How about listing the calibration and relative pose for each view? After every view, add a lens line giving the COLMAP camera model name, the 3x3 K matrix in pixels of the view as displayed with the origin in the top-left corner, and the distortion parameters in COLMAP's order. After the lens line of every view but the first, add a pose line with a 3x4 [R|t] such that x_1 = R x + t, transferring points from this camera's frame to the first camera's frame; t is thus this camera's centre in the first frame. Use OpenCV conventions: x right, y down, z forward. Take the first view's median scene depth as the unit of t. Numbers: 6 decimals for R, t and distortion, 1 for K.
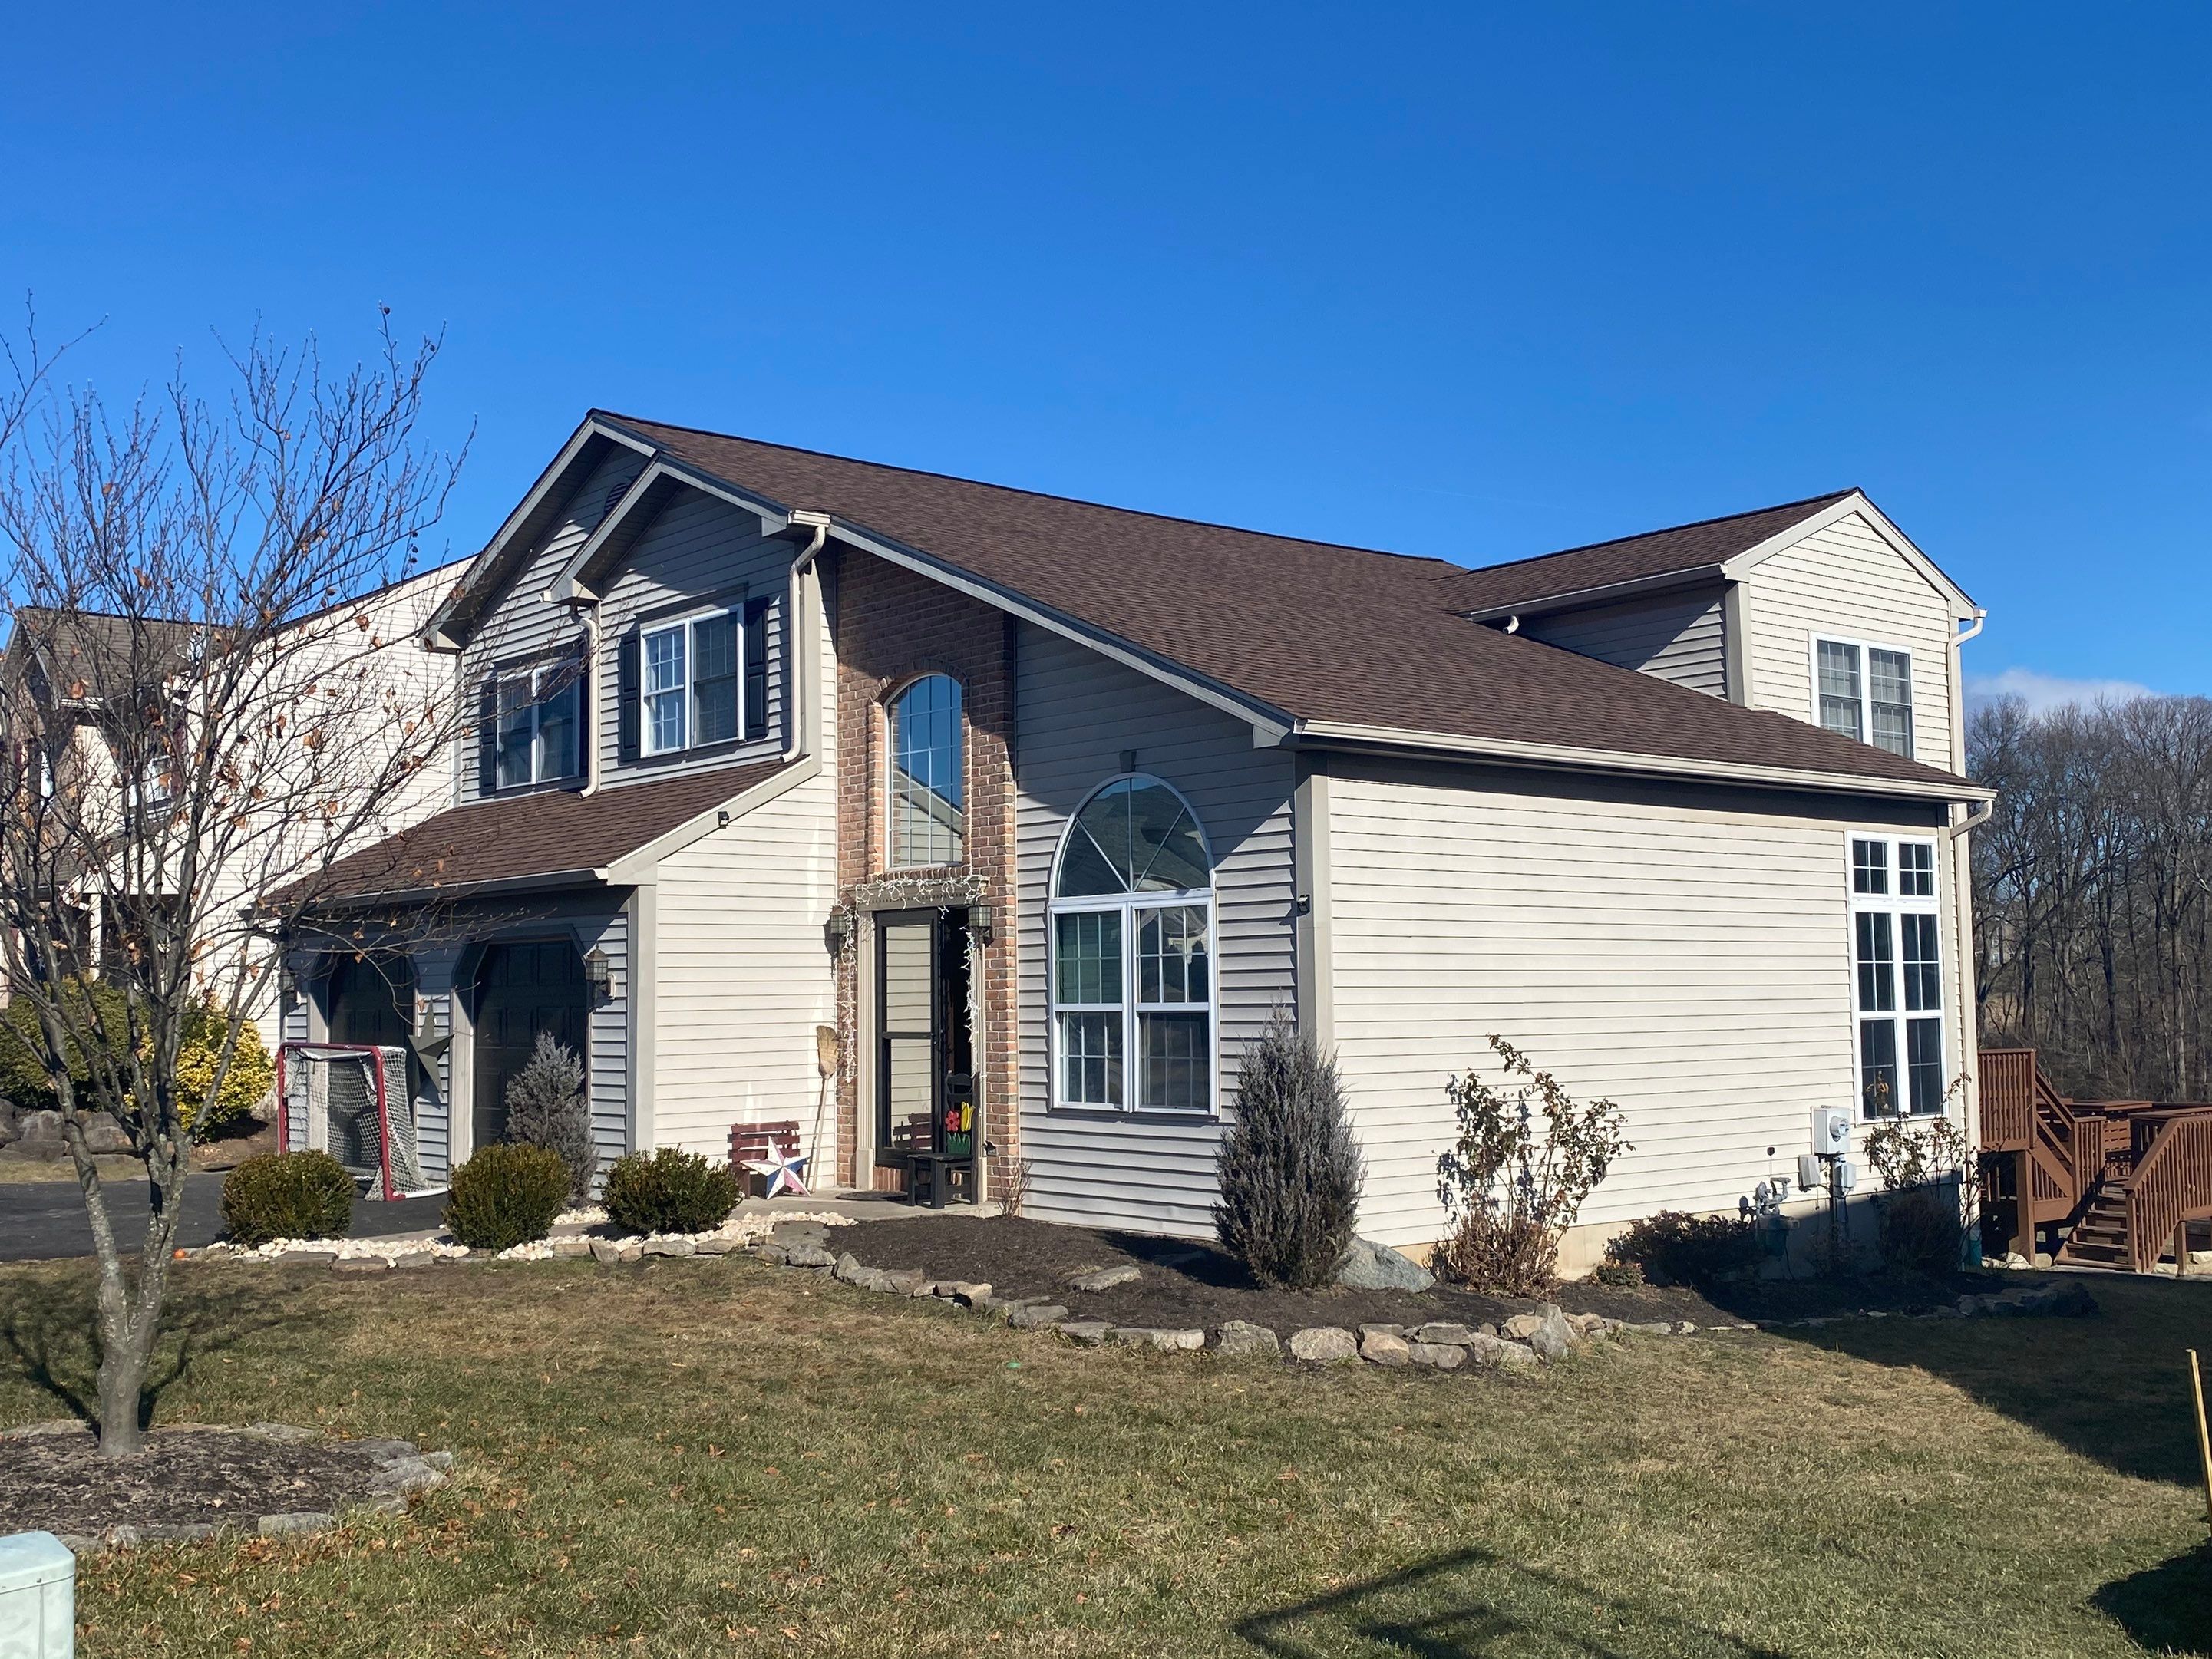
lens RADIAL K [[2147.6, 0, 1106.0], [0, 2147.6, 829.5], [0, 0, 1]] dist [0.191892, -0.542691]
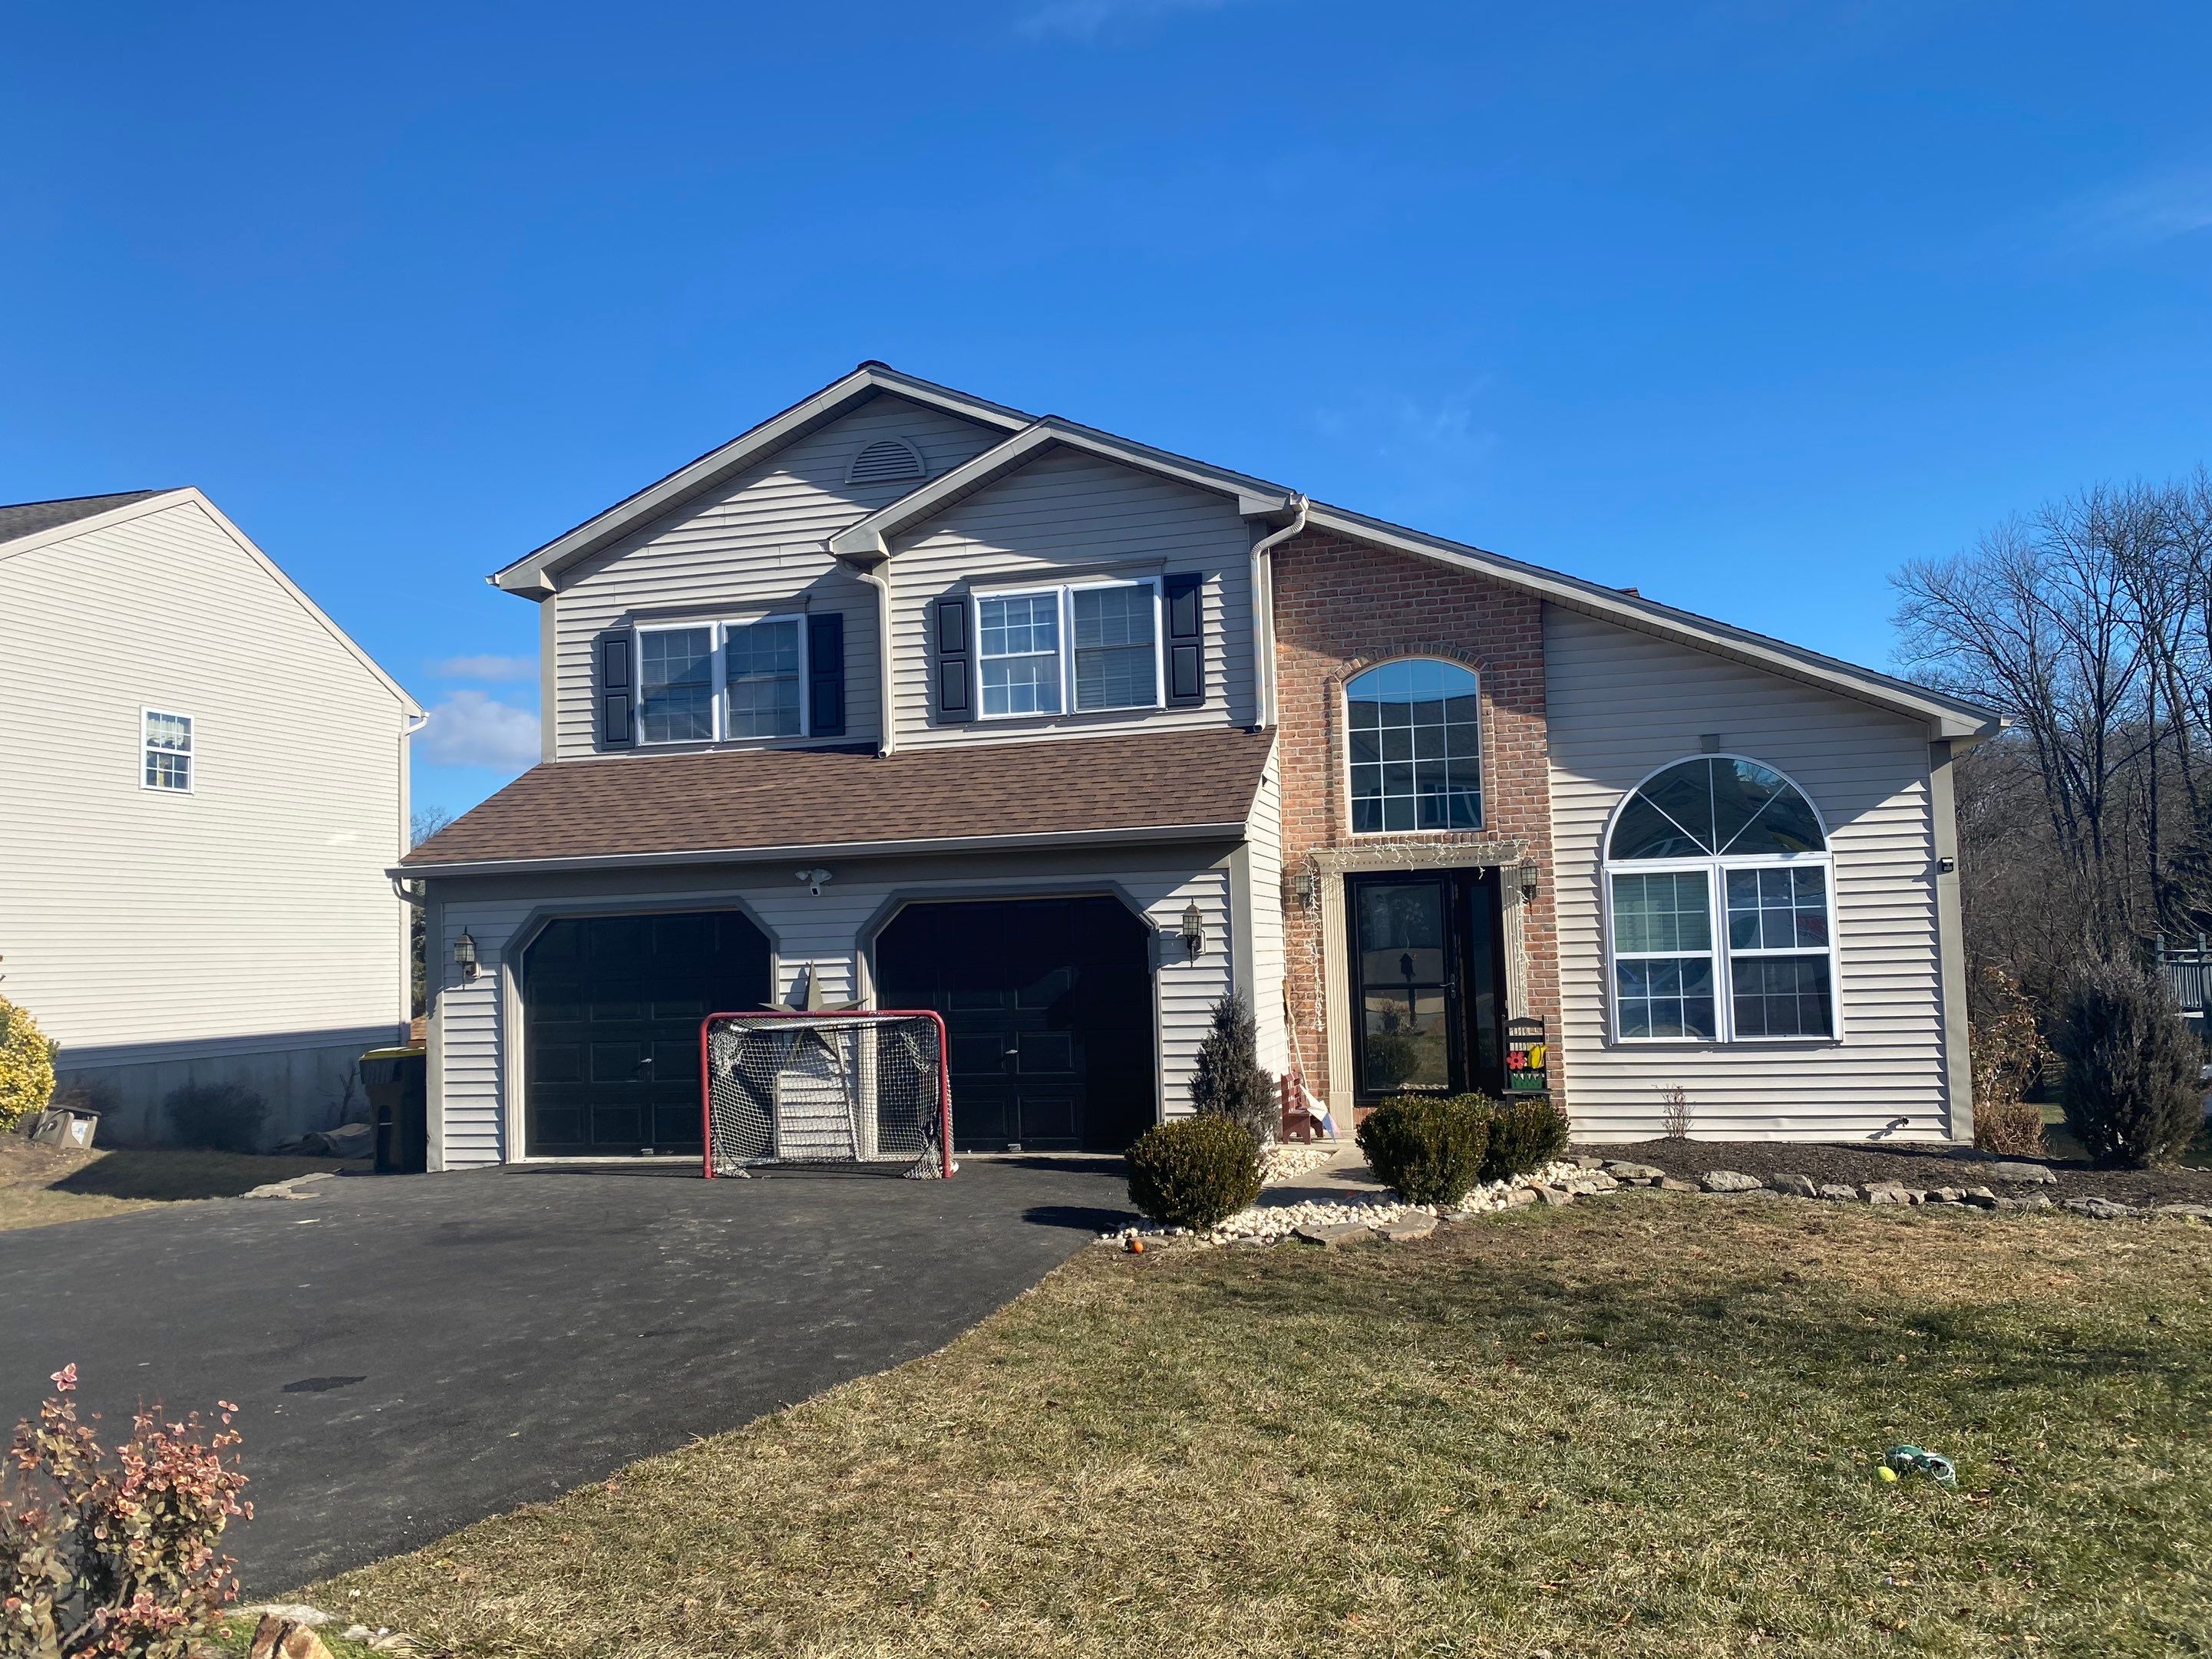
lens RADIAL K [[1681.2, 0, 1106.0], [0, 1681.2, 829.5], [0, 0, 1]] dist [0.218214, -0.584975]
pose [[0.820928, 0.027653, 0.570362, -0.684047], [-0.021849, 0.999616, -0.017016, 0.032919], [-0.570614, 0.001507, 0.821217, 0.366550]]
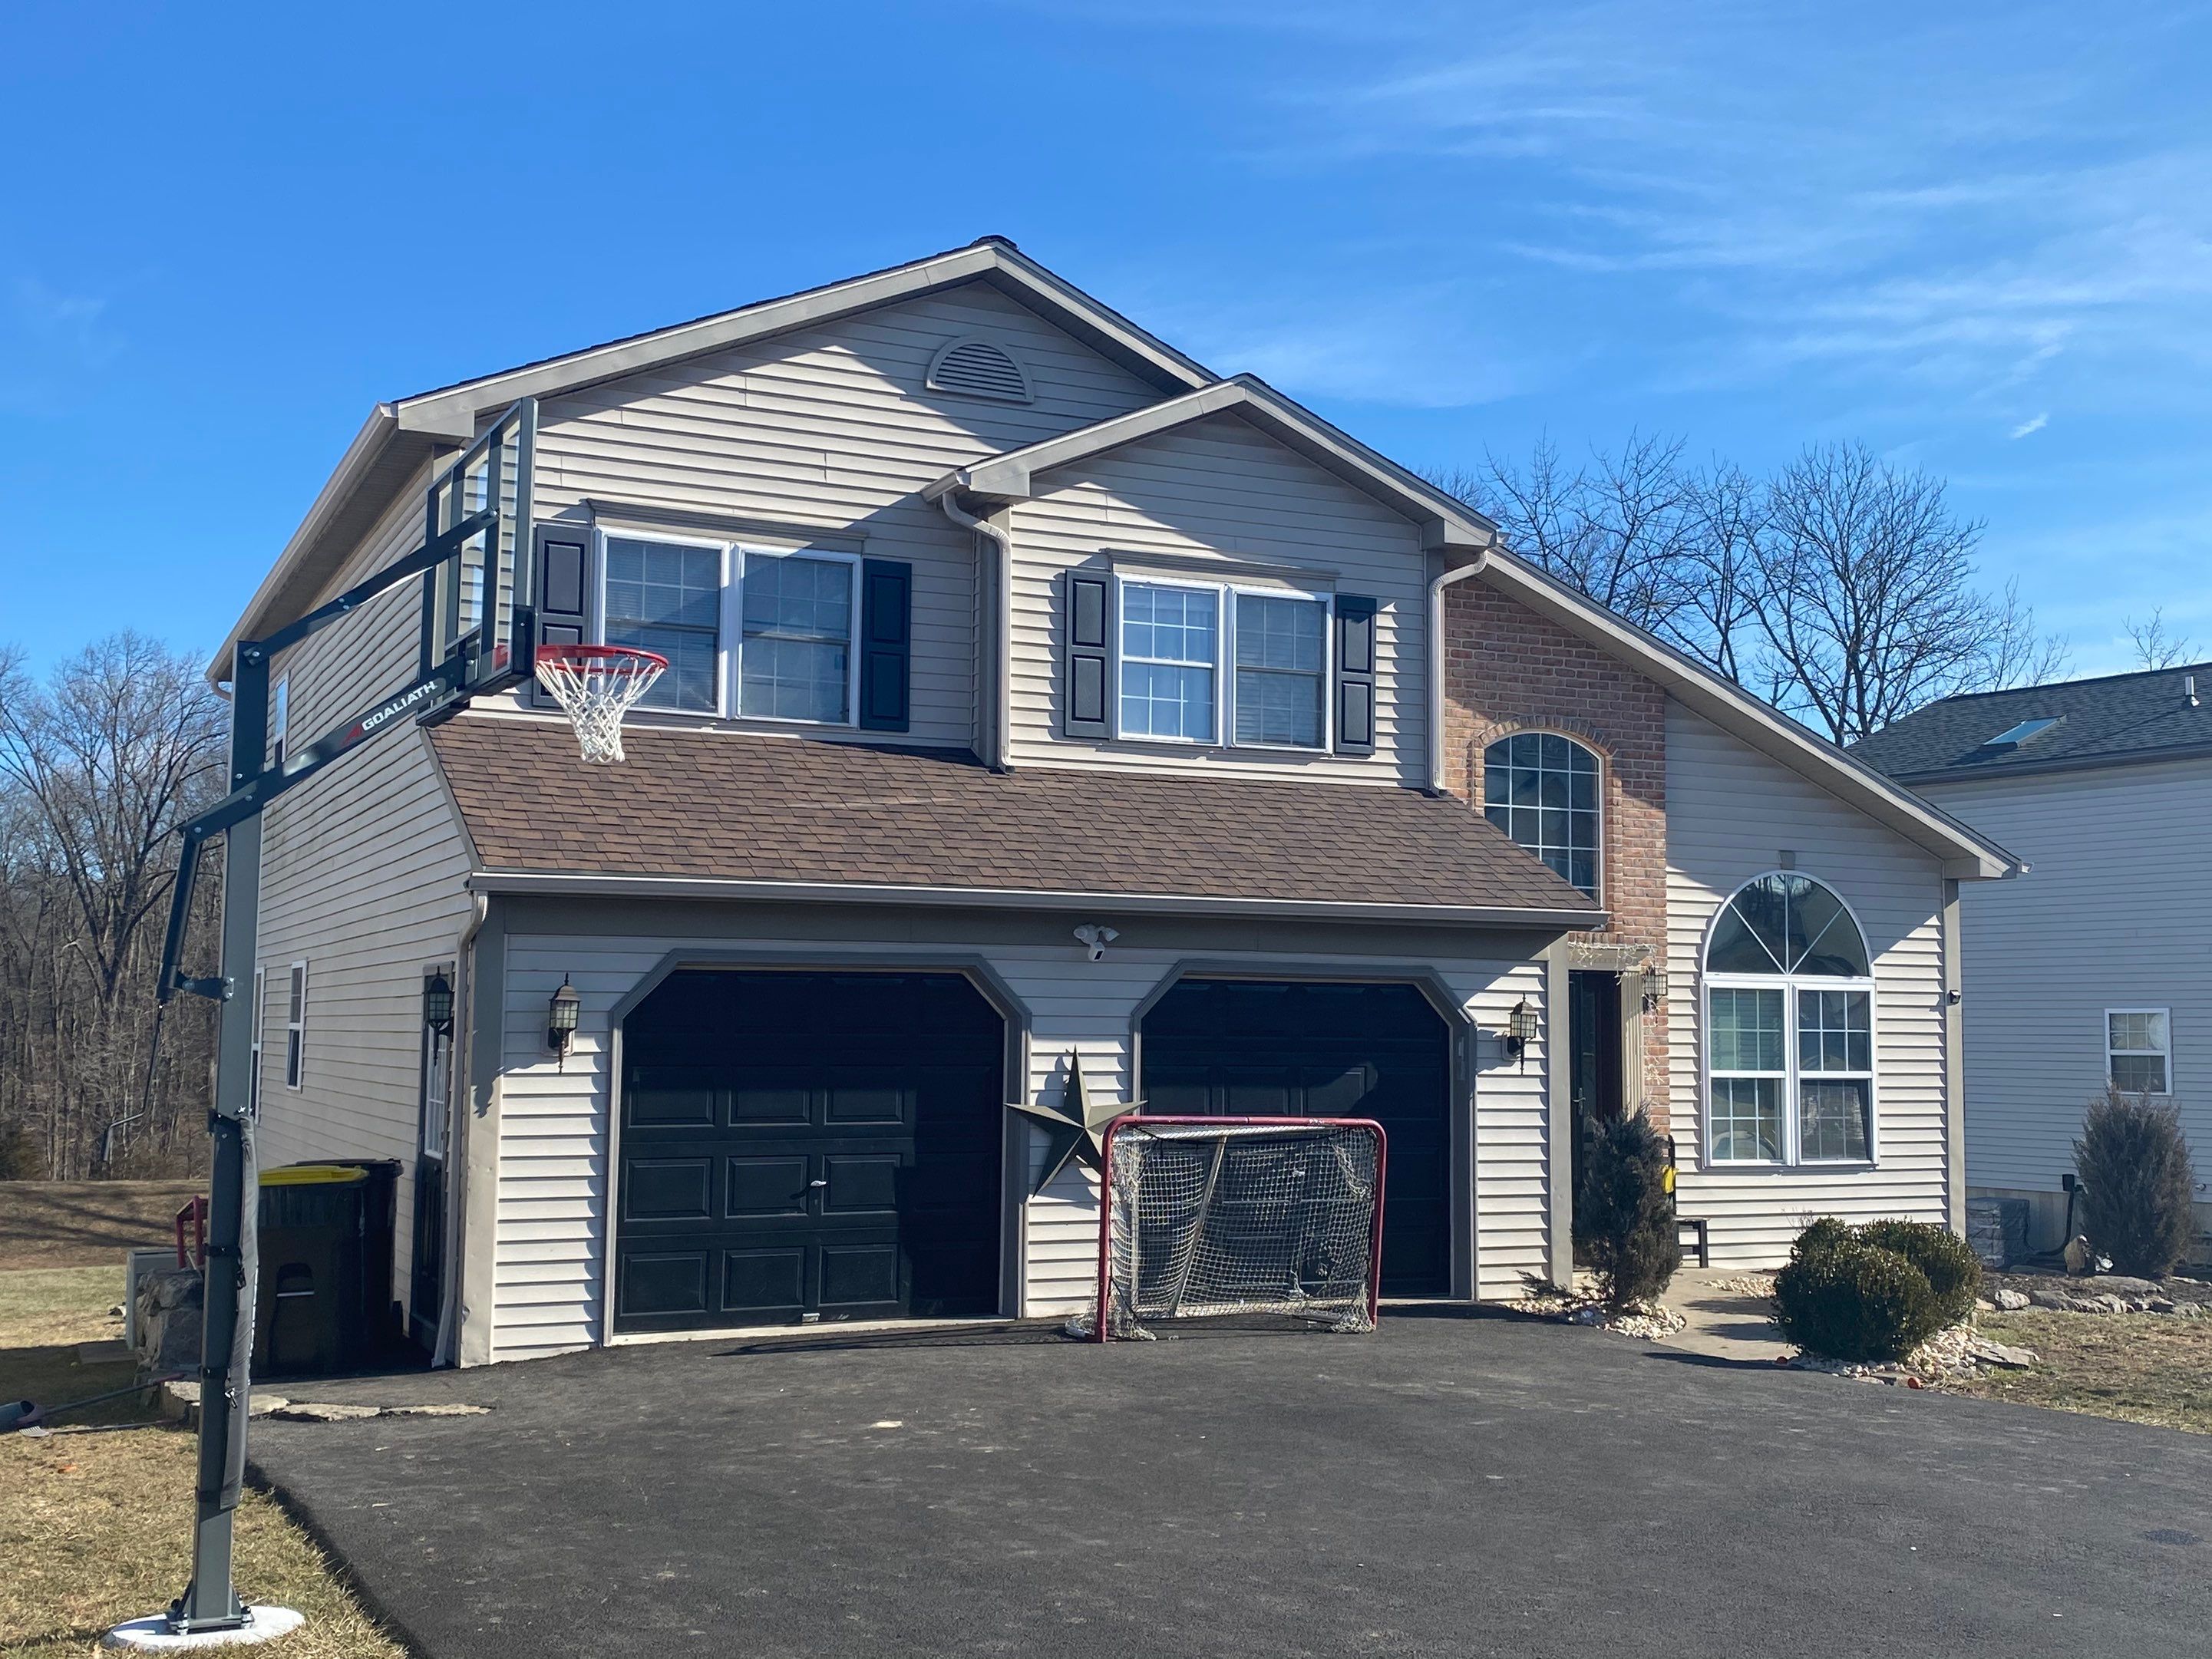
lens RADIAL K [[2335.1, 0, 1106.6], [0, 2335.1, 819.1], [0, 0, 1]] dist [0.235291, -0.709343]
pose [[0.263144, 0.102629, 0.959282, -1.129641], [-0.085670, 0.992883, -0.082723, 0.071552], [-0.960945, -0.060414, 0.270064, 0.874487]]
